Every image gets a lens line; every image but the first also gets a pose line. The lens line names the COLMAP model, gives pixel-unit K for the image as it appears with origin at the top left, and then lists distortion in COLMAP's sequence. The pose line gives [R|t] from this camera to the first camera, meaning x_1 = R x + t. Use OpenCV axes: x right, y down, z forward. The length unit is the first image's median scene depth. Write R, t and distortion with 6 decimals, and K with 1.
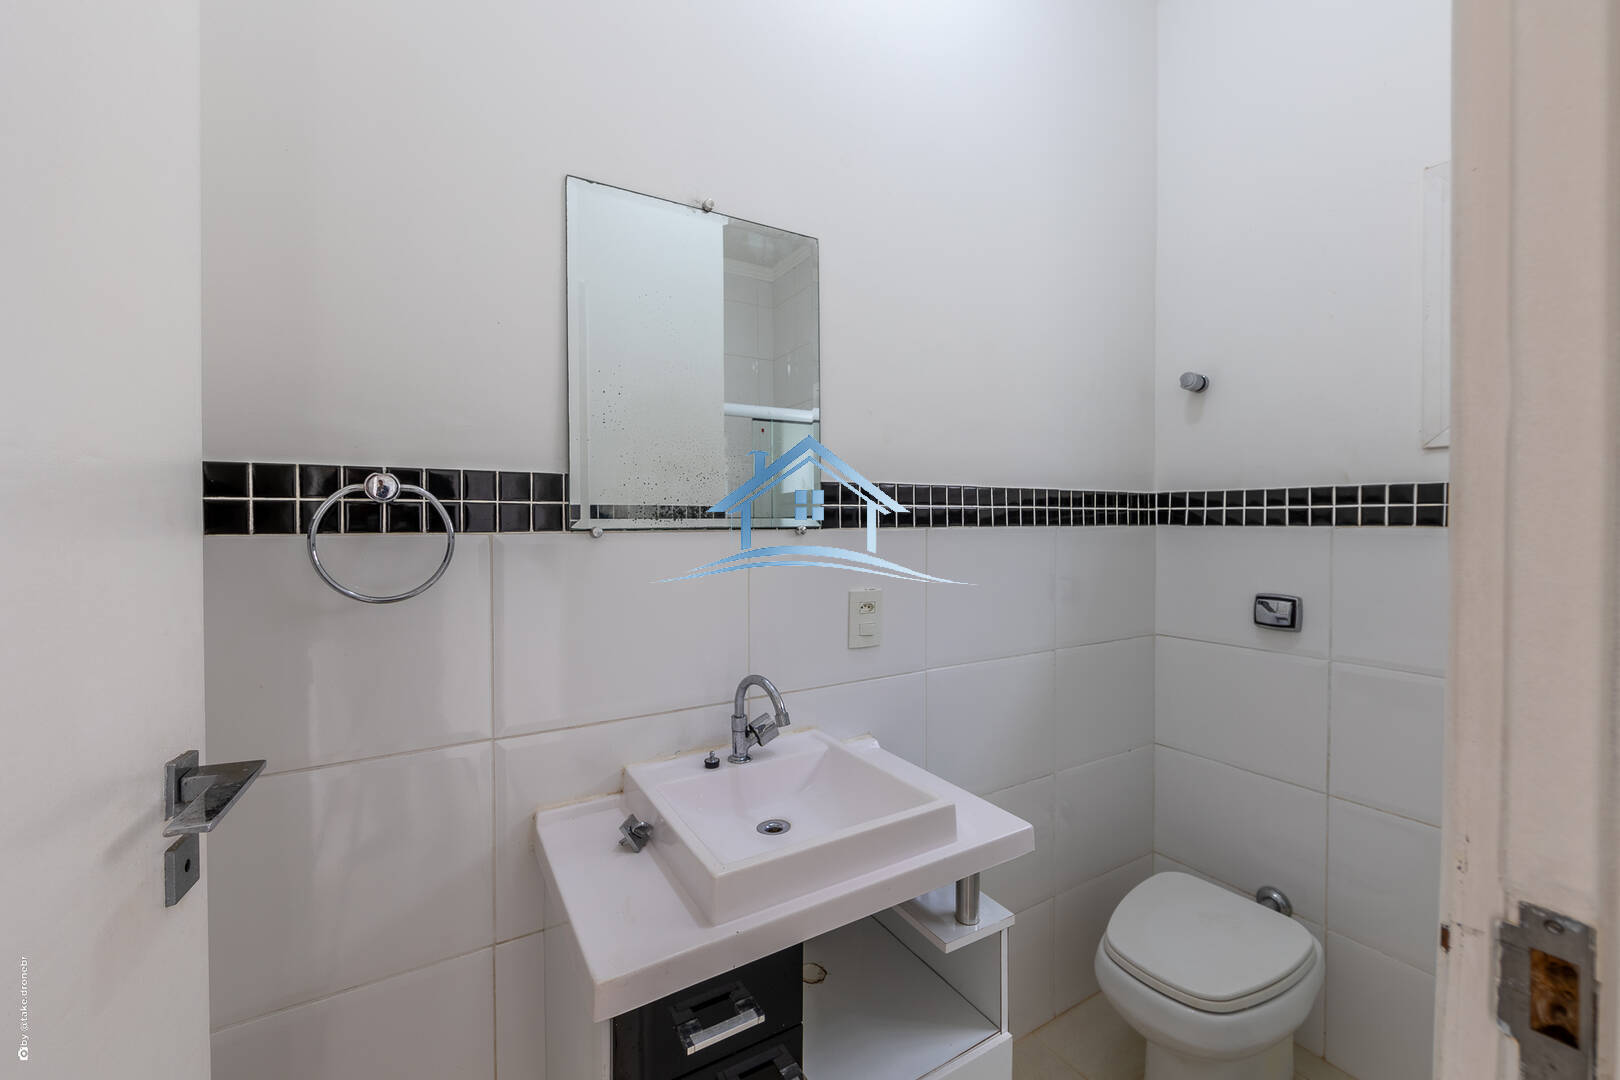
lens RADIAL K [[648.1, 0, 815.4], [0, 648.1, 533.3], [0, 0, 1]] dist [-0.000597, -0.000347]
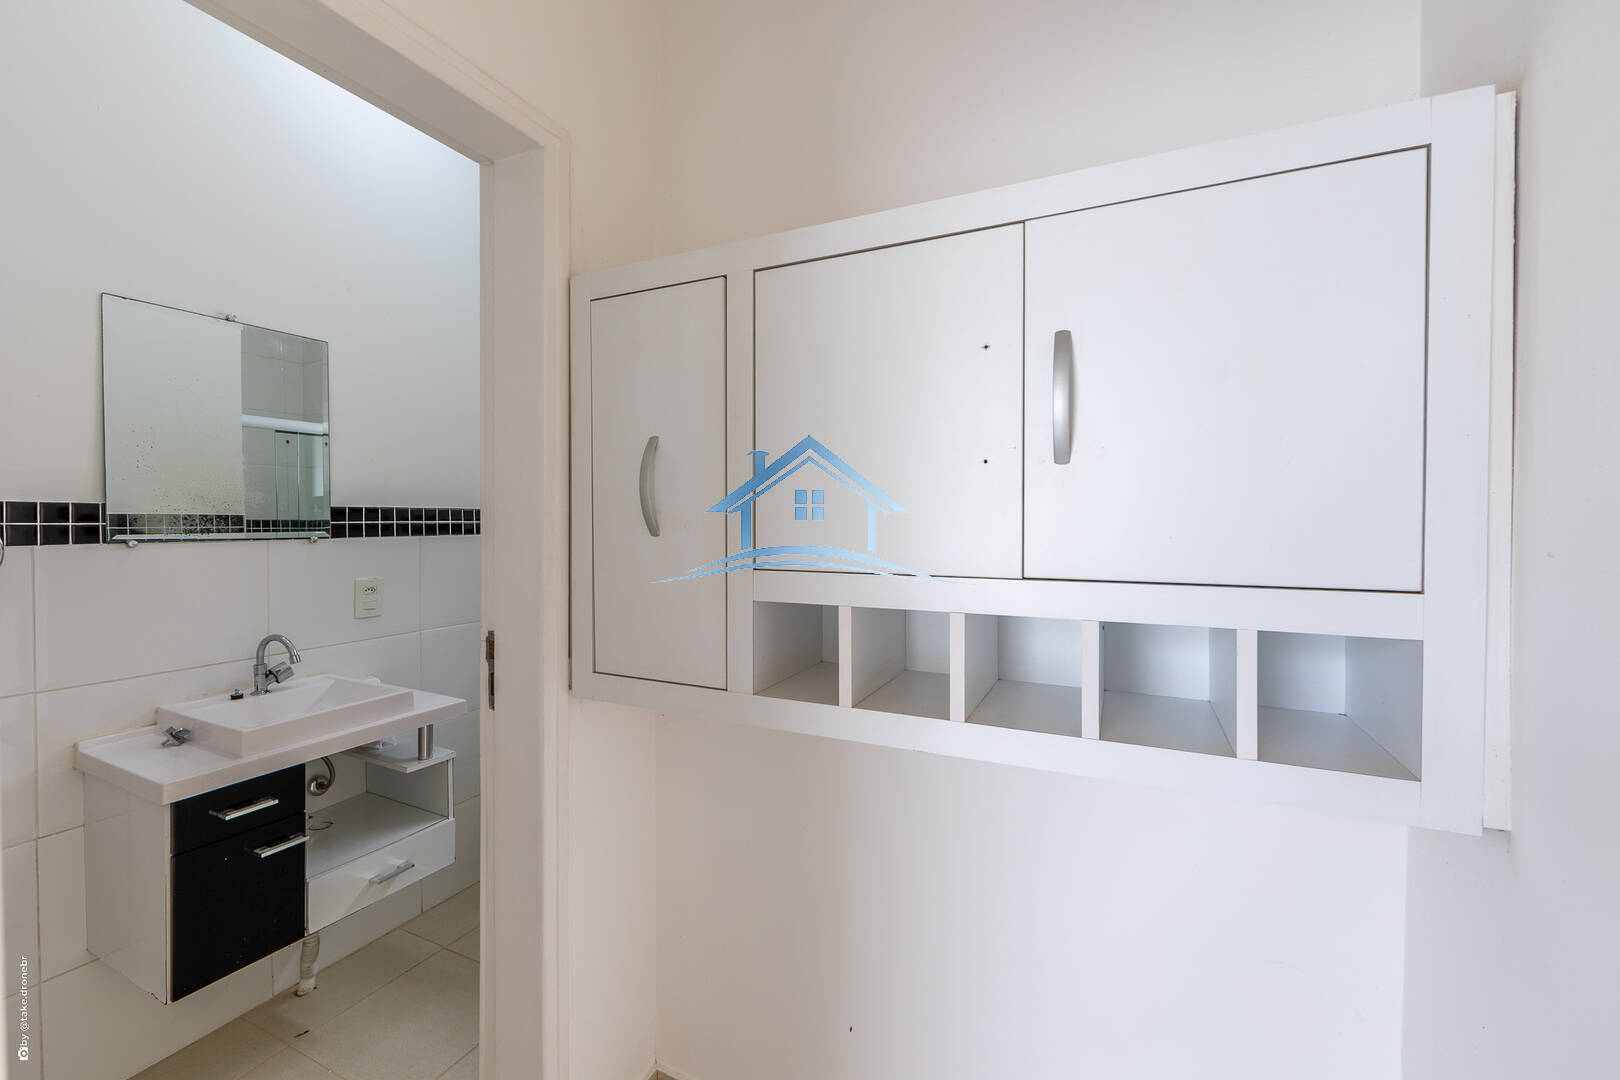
lens RADIAL K [[648.1, 0, 793.7], [0, 648.1, 531.8], [0, 0, 1]] dist [-0.000597, -0.000347]
pose [[0.841830, -0.004660, 0.539722, 0.117447], [0.004307, 0.999989, 0.001917, -0.023200], [-0.539725, 0.000711, 0.841841, -0.954665]]
